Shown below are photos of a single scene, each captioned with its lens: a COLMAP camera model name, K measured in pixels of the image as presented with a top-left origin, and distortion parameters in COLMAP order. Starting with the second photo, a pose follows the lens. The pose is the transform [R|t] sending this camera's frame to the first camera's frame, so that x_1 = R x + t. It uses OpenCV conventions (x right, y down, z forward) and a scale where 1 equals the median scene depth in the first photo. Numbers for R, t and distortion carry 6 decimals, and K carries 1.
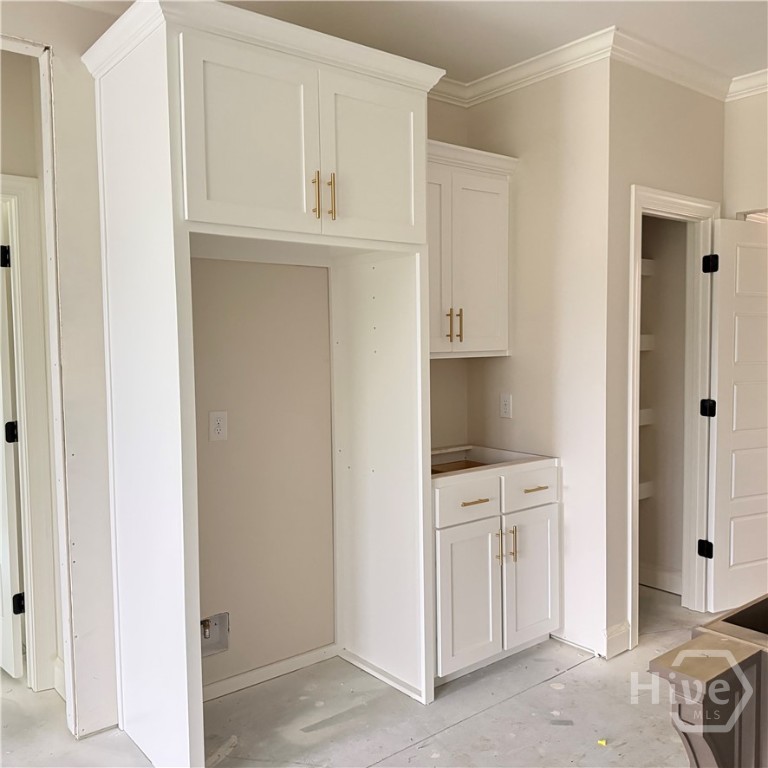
lens RADIAL K [[721.1, 0, 384.0], [0, 721.1, 384.0], [0, 0, 1]] dist [0.144288, -0.259822]
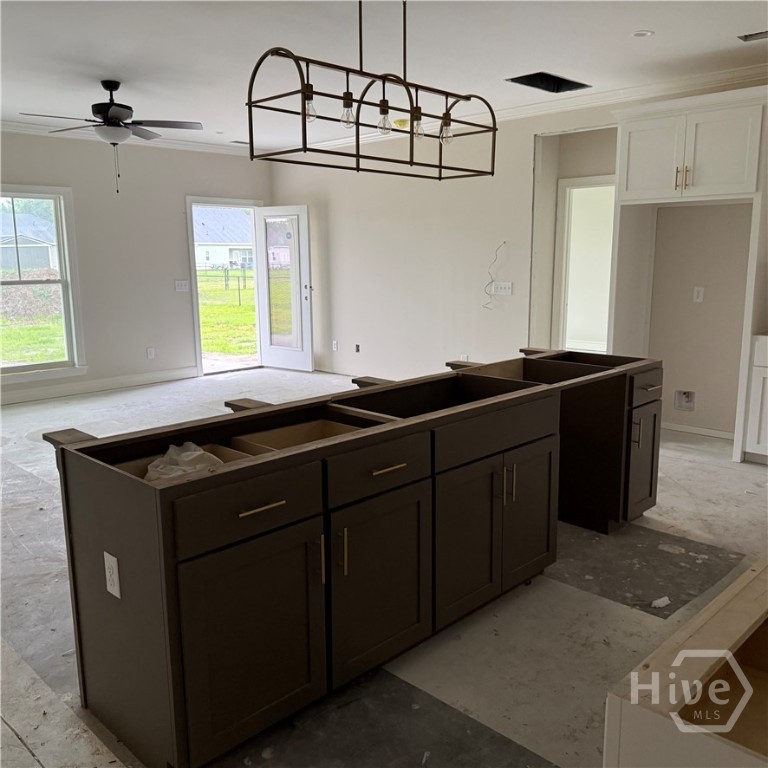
lens RADIAL K [[721.1, 0, 384.0], [0, 721.1, 384.0], [0, 0, 1]] dist [0.144288, -0.259822]
pose [[0.109969, 0.193843, -0.974850, 1.728676], [-0.054820, 0.980488, 0.188780, -0.032059], [0.992422, 0.032681, 0.118450, -0.048237]]
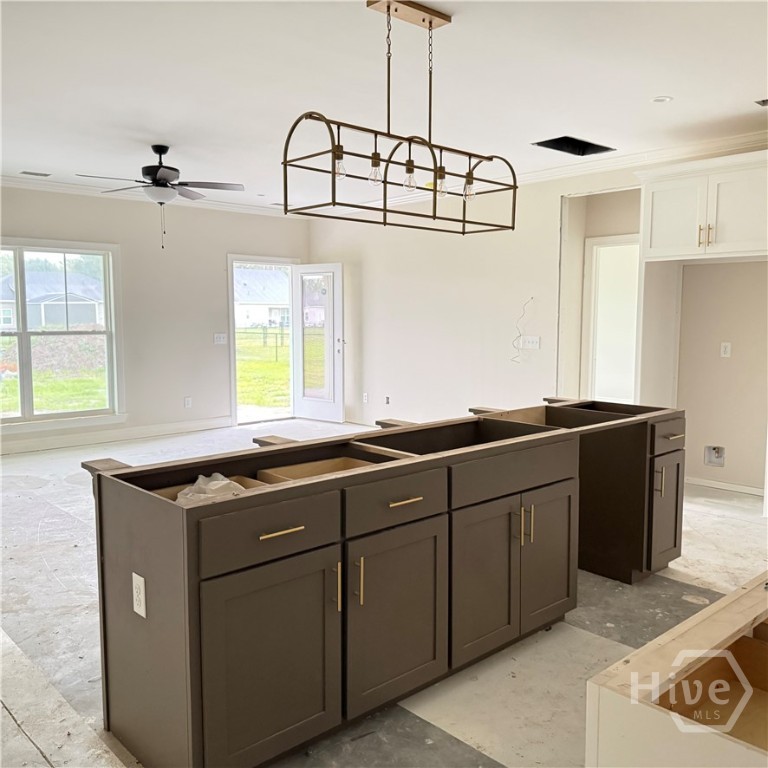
lens RADIAL K [[721.1, 0, 384.0], [0, 721.1, 384.0], [0, 0, 1]] dist [0.144288, -0.259822]
pose [[0.060820, 0.115554, -0.991437, 1.777159], [-0.063305, 0.991723, 0.111704, -0.012920], [0.996139, 0.055969, 0.067632, -0.032291]]
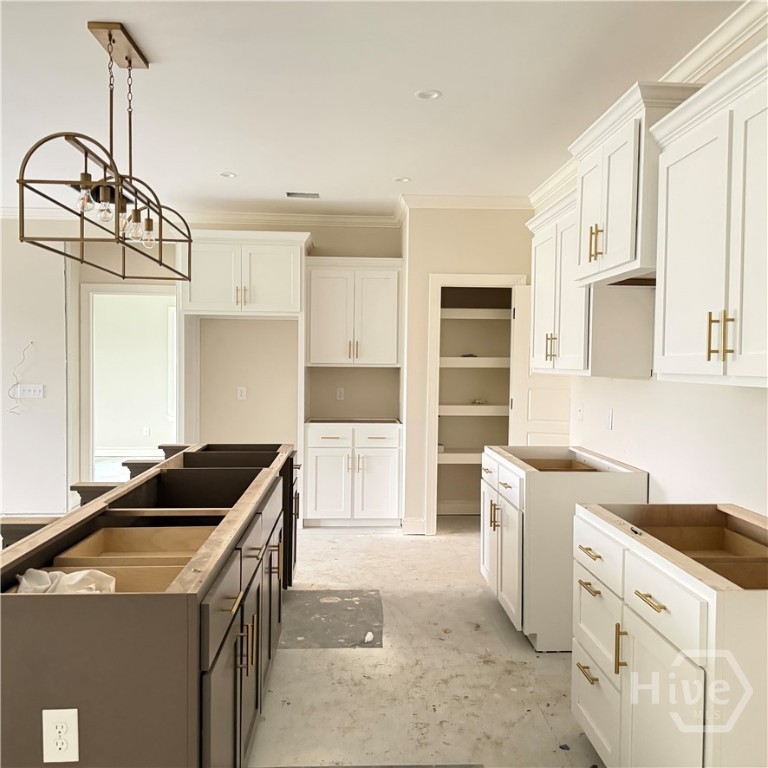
lens RADIAL K [[721.1, 0, 384.0], [0, 721.1, 384.0], [0, 0, 1]] dist [0.144288, -0.259822]
pose [[0.804797, 0.044751, -0.591861, 1.553822], [-0.059917, 0.998185, -0.005999, 0.018970], [0.590518, 0.040291, 0.806018, -0.586092]]
